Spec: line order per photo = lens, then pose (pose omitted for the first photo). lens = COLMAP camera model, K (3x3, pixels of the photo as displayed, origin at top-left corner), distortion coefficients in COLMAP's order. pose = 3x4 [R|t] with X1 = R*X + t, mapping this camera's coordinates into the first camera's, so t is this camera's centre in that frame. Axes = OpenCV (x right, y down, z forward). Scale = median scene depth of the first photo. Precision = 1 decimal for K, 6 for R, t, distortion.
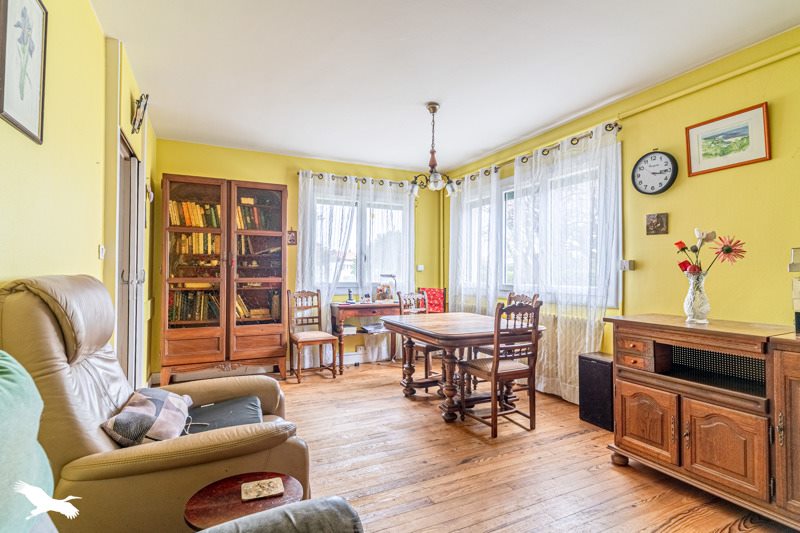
lens RADIAL K [[390.5, 0, 395.6], [0, 390.5, 267.6], [0, 0, 1]] dist [0.005451, 0.000351]
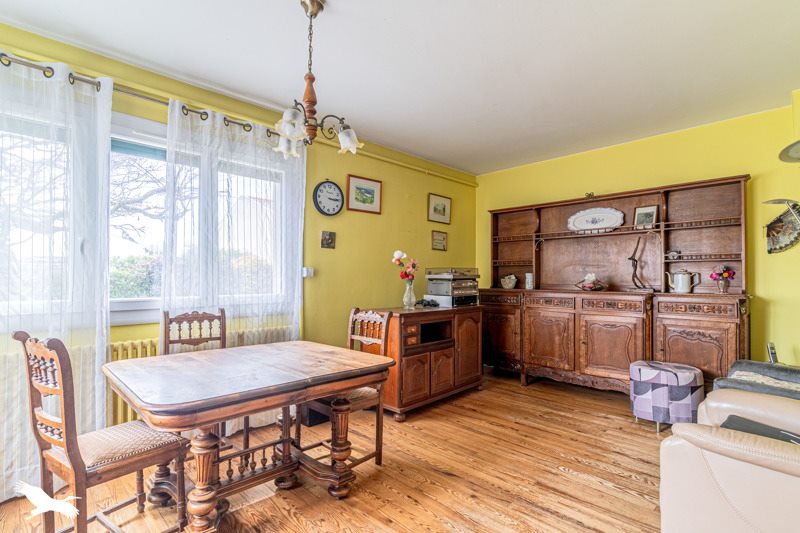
lens RADIAL K [[390.5, 0, 395.5], [0, 390.5, 273.1], [0, 0, 1]] dist [0.005451, 0.000351]
pose [[-0.322428, 0.006227, 0.946574, -0.582949], [-0.015264, 0.999814, -0.011777, 0.006081], [-0.946471, -0.018245, -0.322273, 1.205470]]
